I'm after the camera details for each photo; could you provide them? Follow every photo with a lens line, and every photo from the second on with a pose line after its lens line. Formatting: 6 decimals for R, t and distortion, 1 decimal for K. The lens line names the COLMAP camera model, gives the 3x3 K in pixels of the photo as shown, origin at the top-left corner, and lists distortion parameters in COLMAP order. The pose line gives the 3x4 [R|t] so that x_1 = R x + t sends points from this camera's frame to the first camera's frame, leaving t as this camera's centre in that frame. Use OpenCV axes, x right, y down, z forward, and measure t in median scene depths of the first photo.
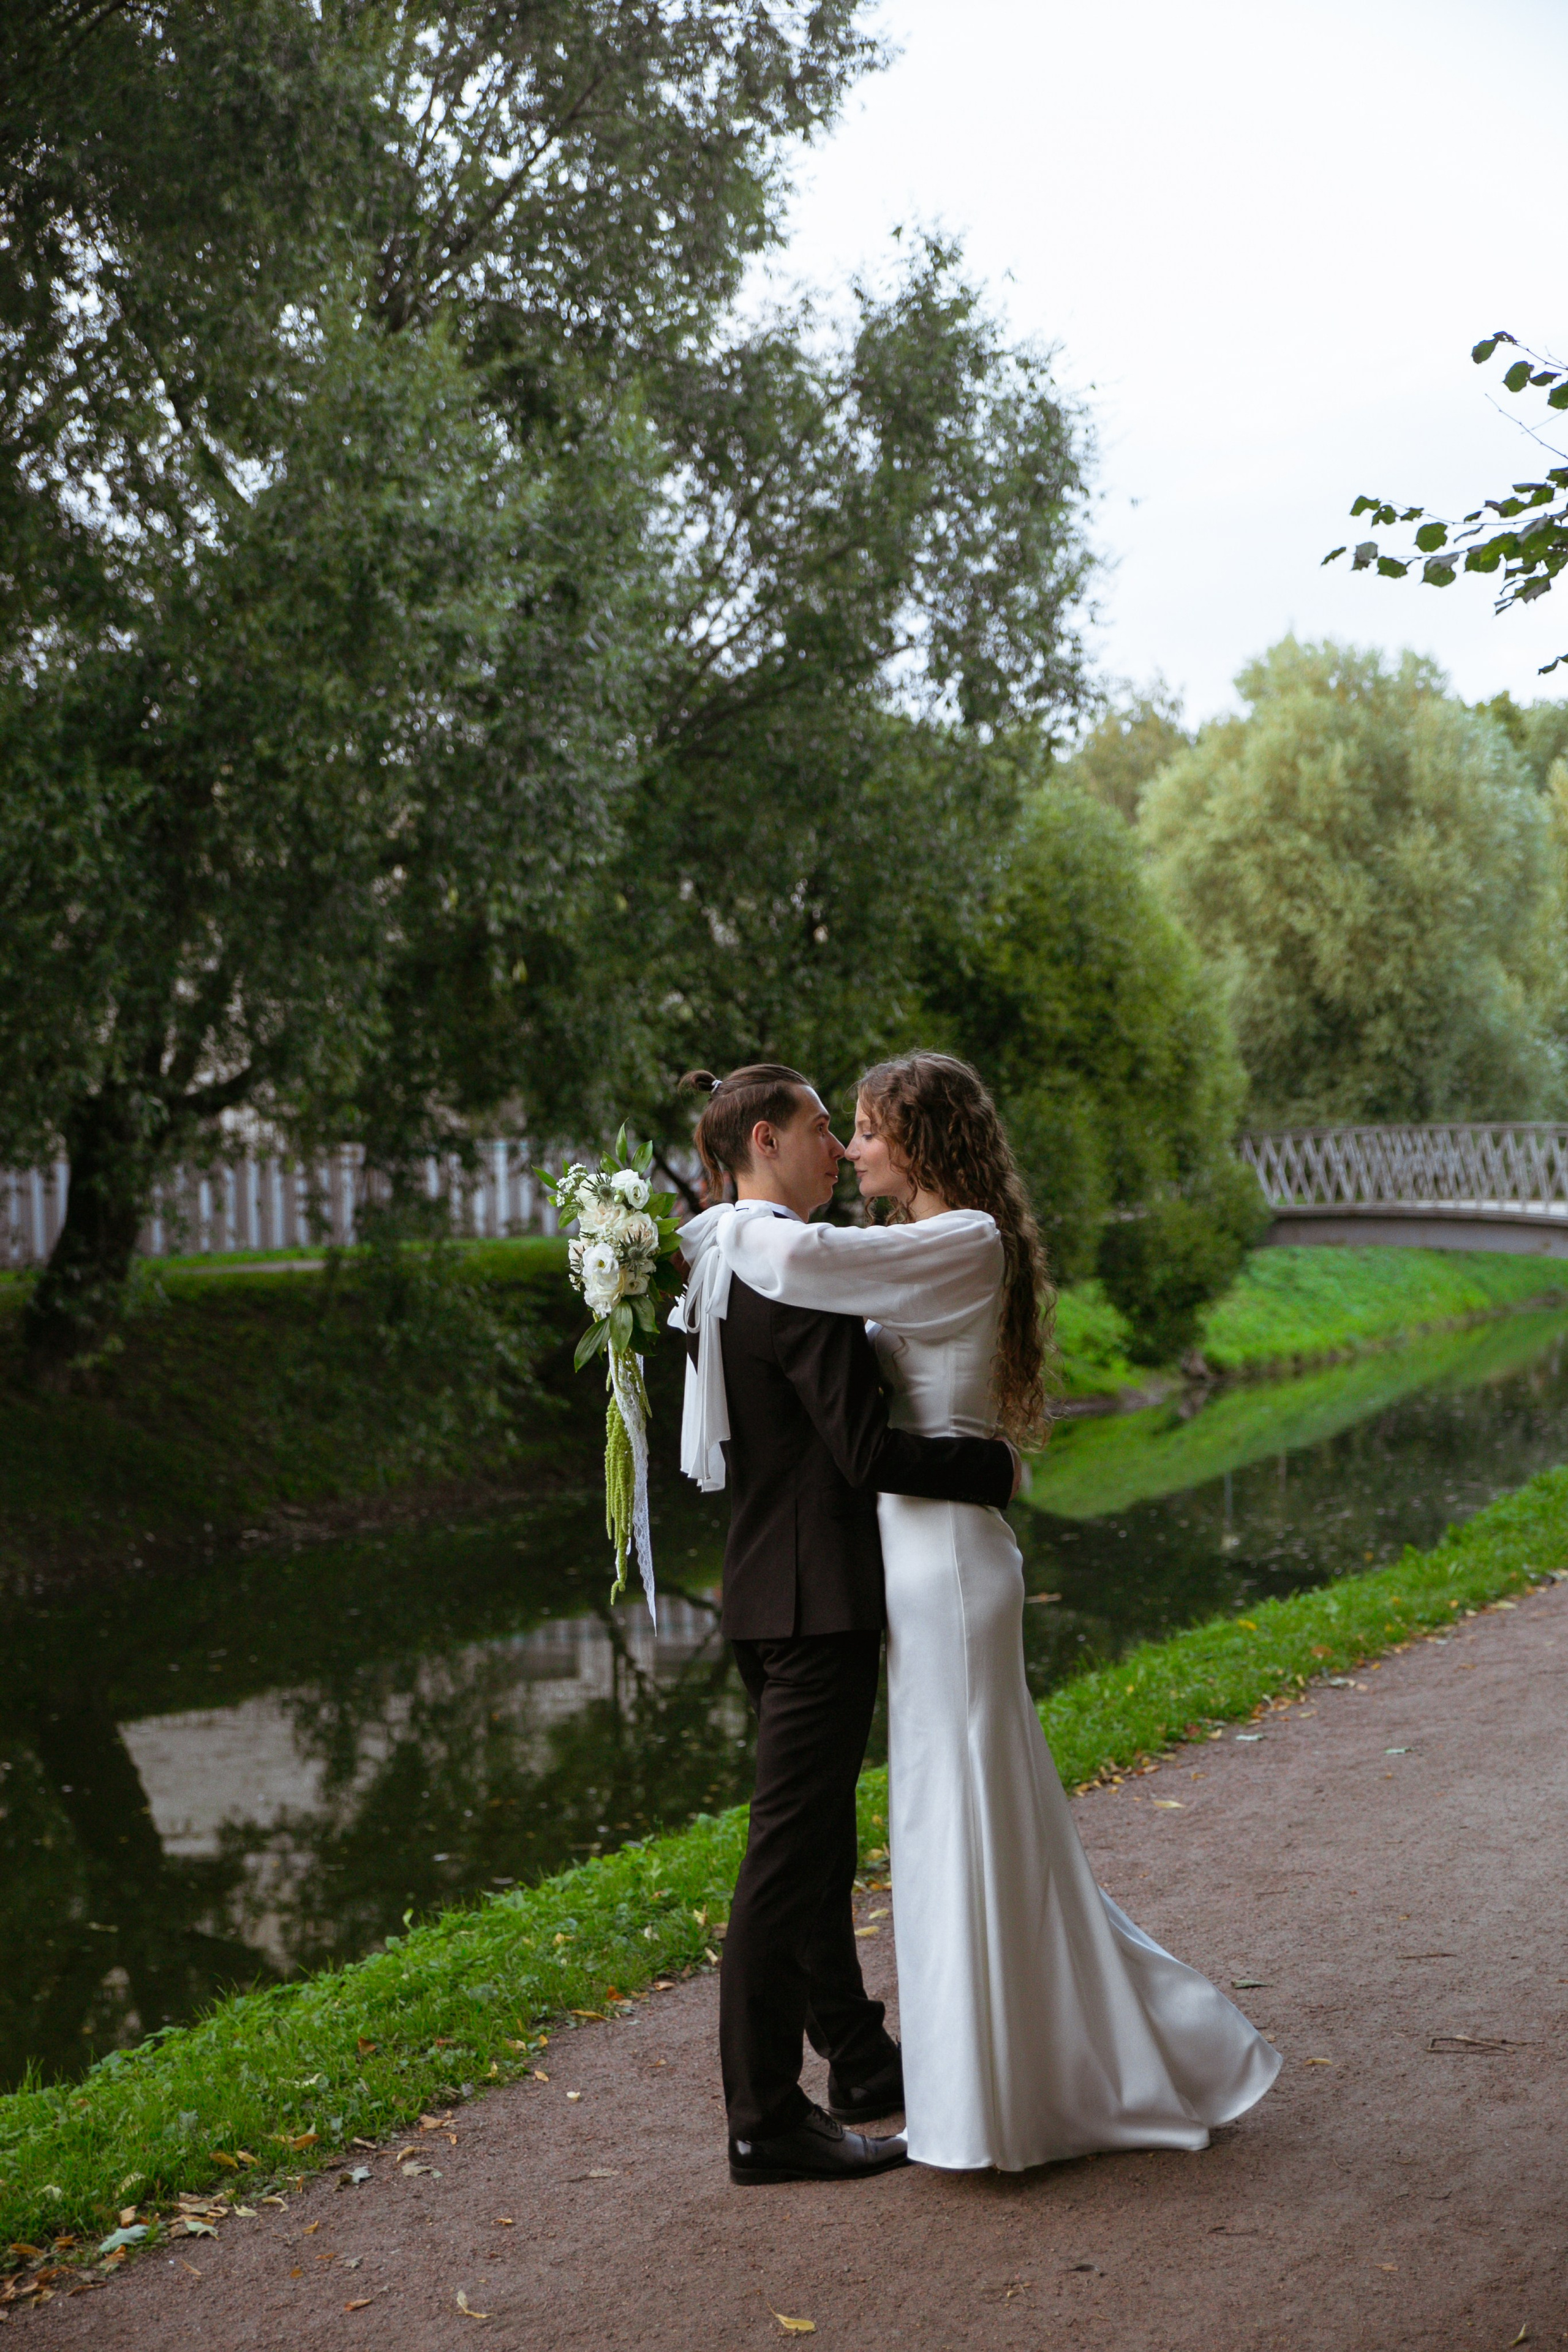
lens RADIAL K [[3226.4, 0, 784.0], [0, 3226.4, 1176.0], [0, 0, 1]] dist [-0.006891, -0.003556]
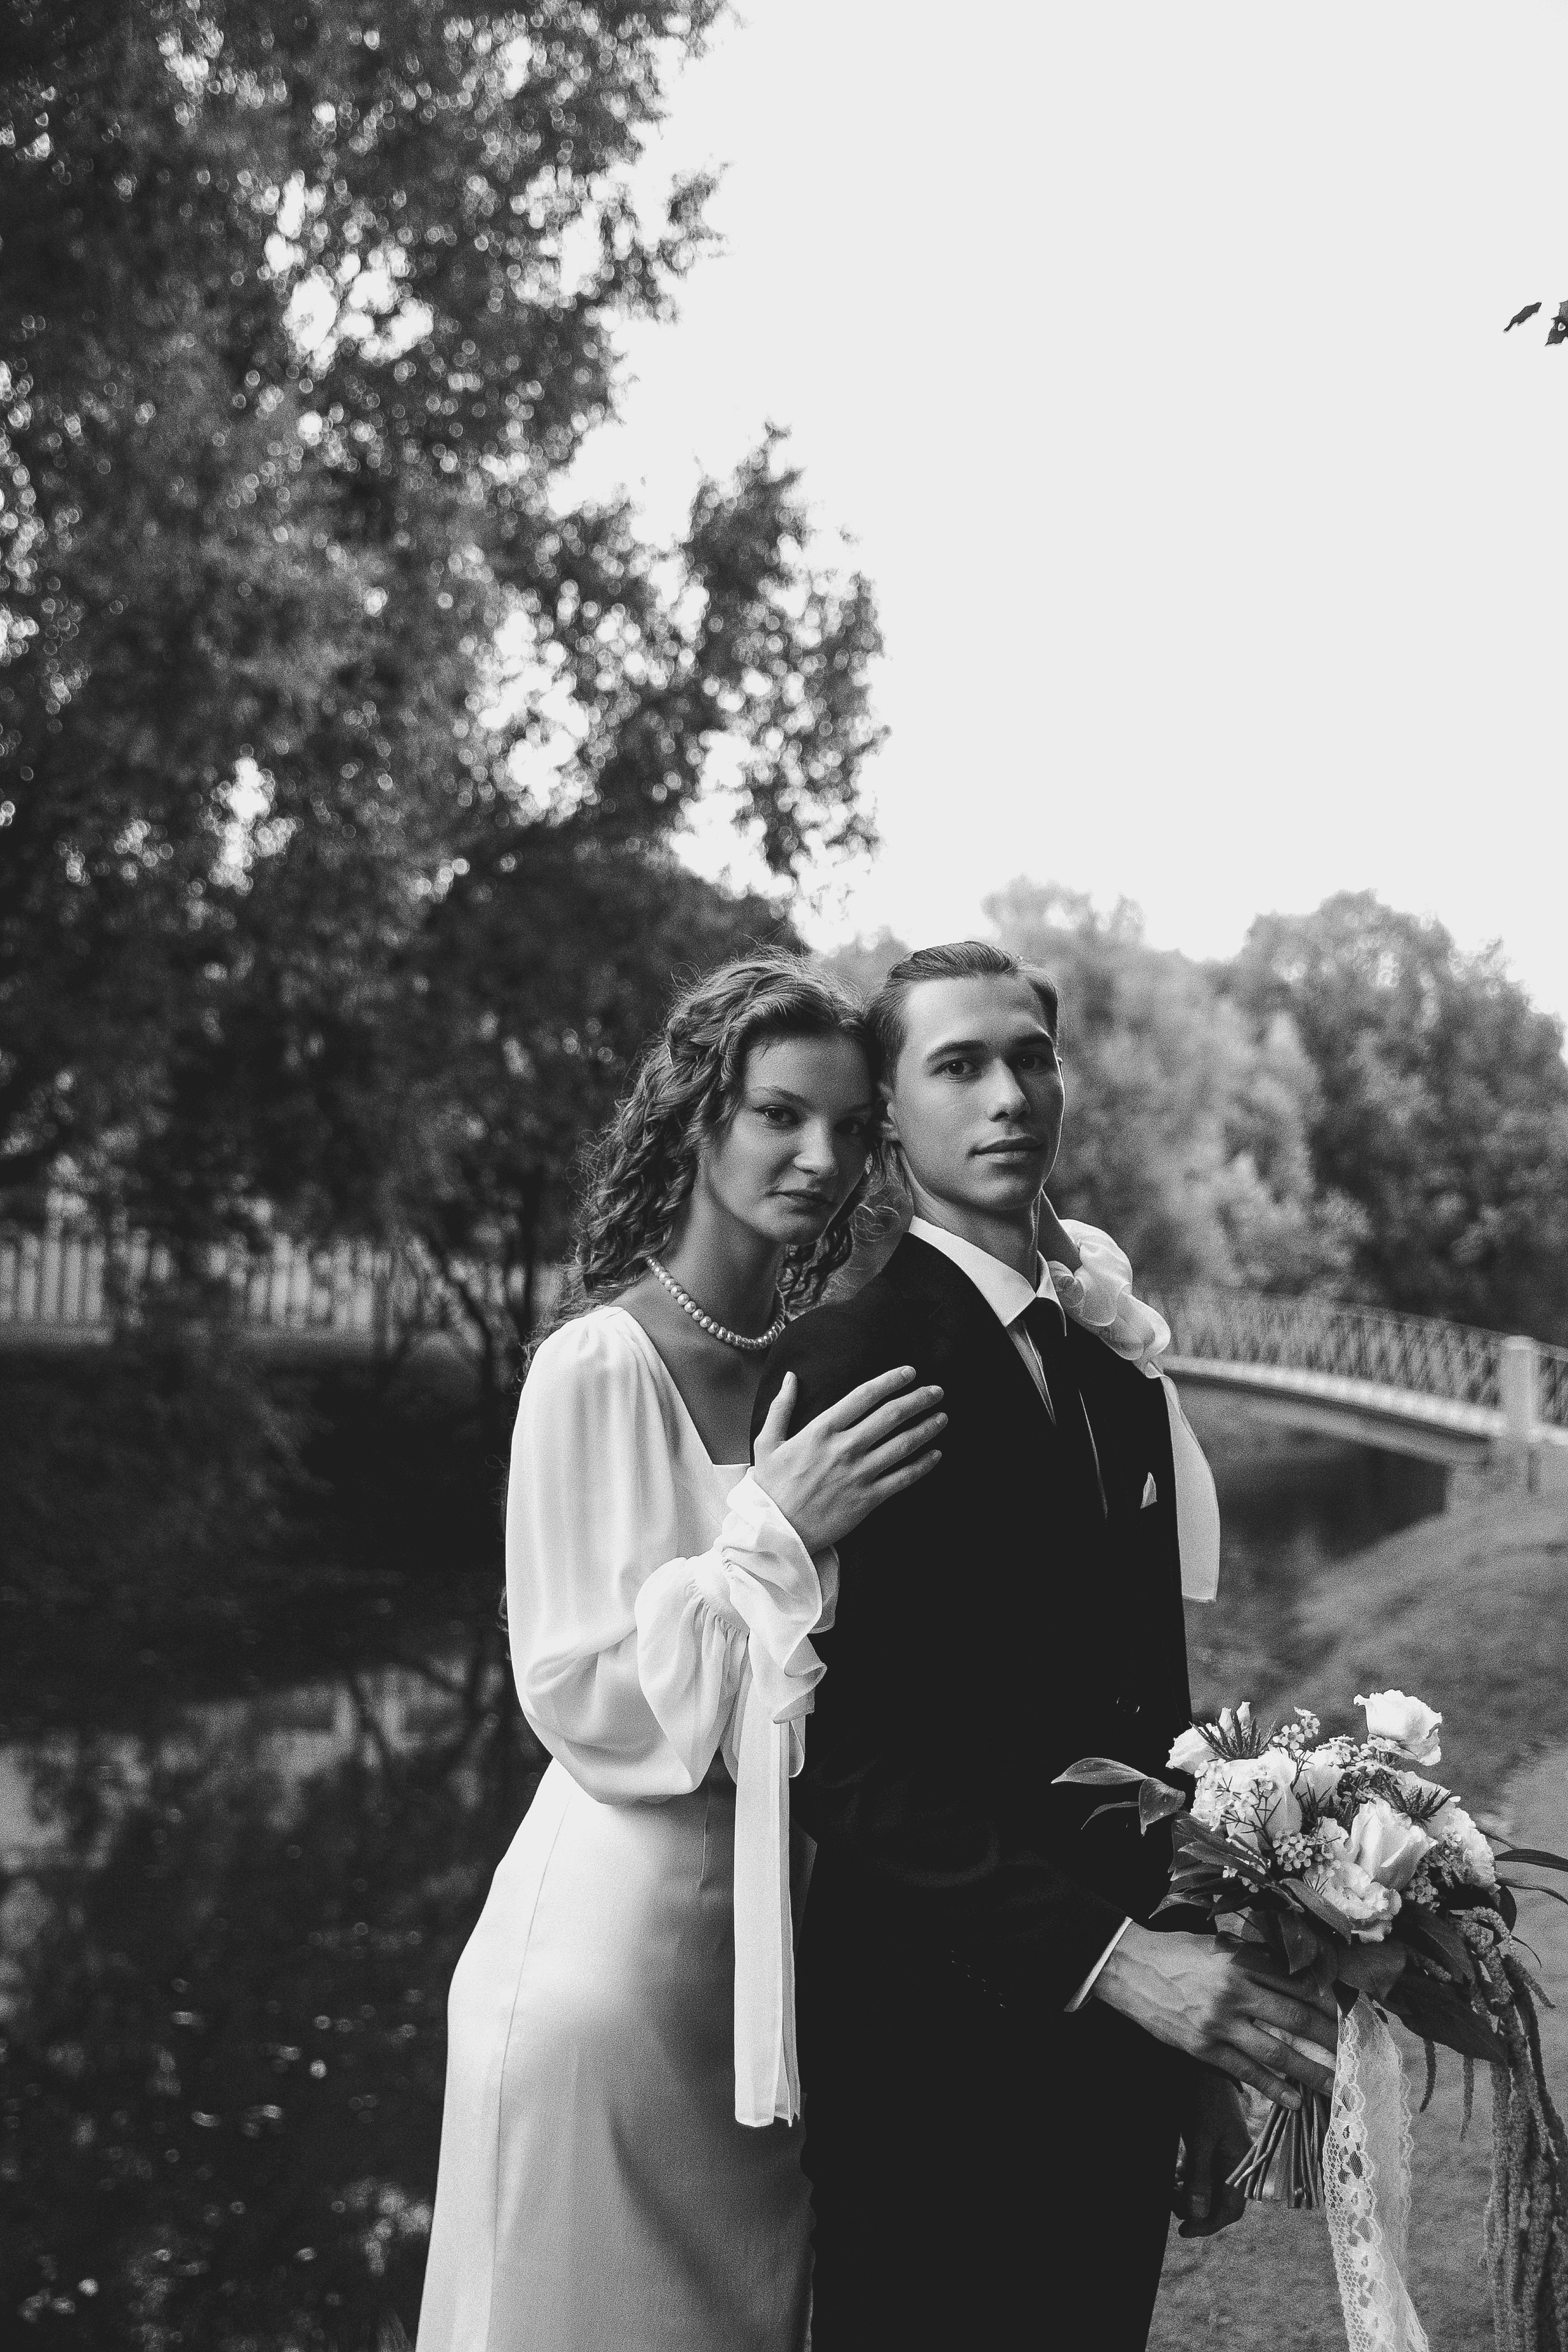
lens RADIAL K [[2717.9, 0, 784.0], [0, 2717.9, 1176.0], [0, 0, 1]] dist [-0.024589, -0.021638]
pose [[0.993552, 0.078021, 0.082256, -0.002407], [-0.073979, 0.995950, -0.051100, 0.004975], [-0.085910, 0.044685, 0.995300, 0.114693]]
